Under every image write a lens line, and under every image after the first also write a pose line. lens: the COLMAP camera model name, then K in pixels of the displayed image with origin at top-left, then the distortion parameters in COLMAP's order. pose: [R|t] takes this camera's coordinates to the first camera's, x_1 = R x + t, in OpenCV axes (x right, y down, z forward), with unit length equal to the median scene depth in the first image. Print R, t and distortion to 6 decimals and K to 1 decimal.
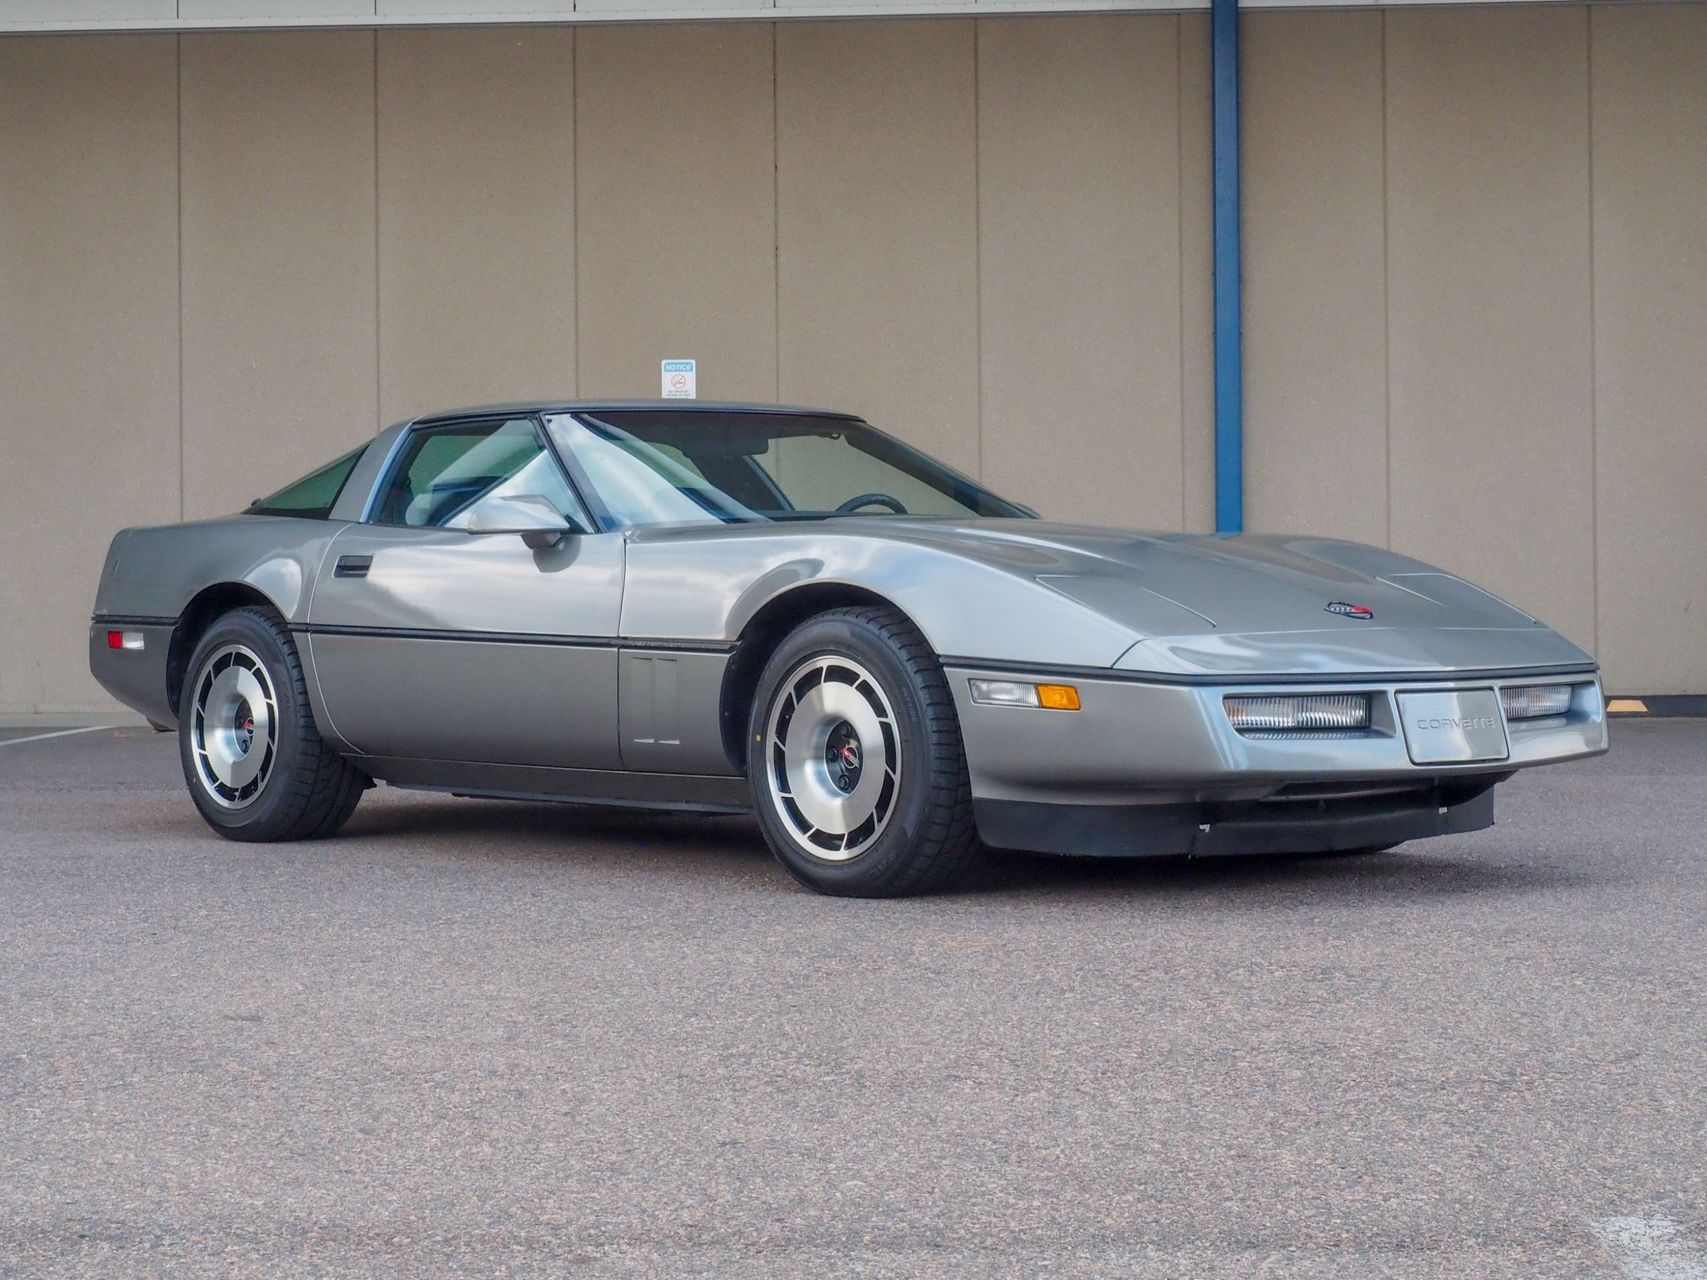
lens RADIAL K [[3282.8, 0, 851.6], [0, 3282.8, 643.4], [0, 0, 1]] dist [-0.025708, 0.000000]
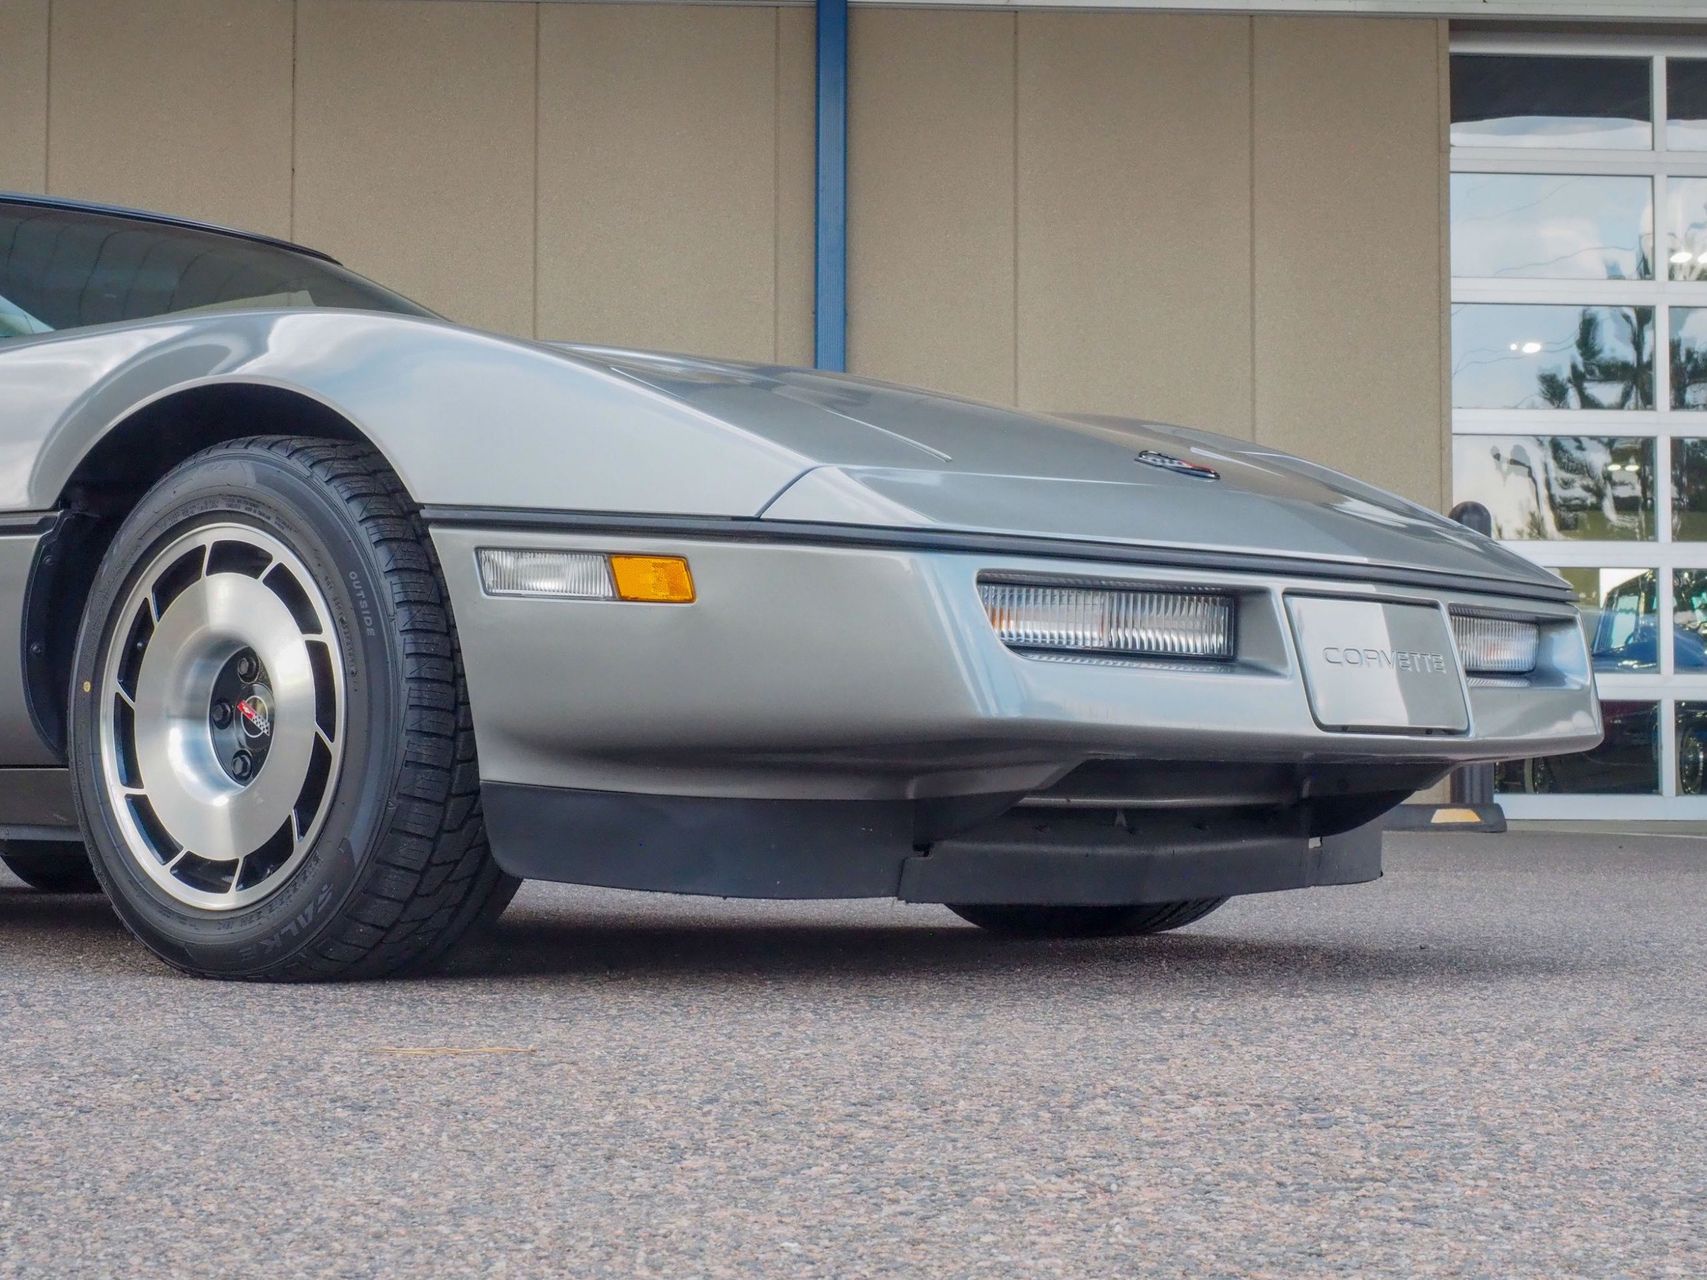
lens RADIAL K [[3282.8, 0, 849.7], [0, 3282.8, 631.9], [0, 0, 1]] dist [-0.025708, 0.000000]
pose [[0.990969, 0.019474, 0.132672, 0.024721], [-0.011829, 0.998237, -0.058168, 0.051211], [-0.133571, 0.056073, 0.989452, 0.467191]]
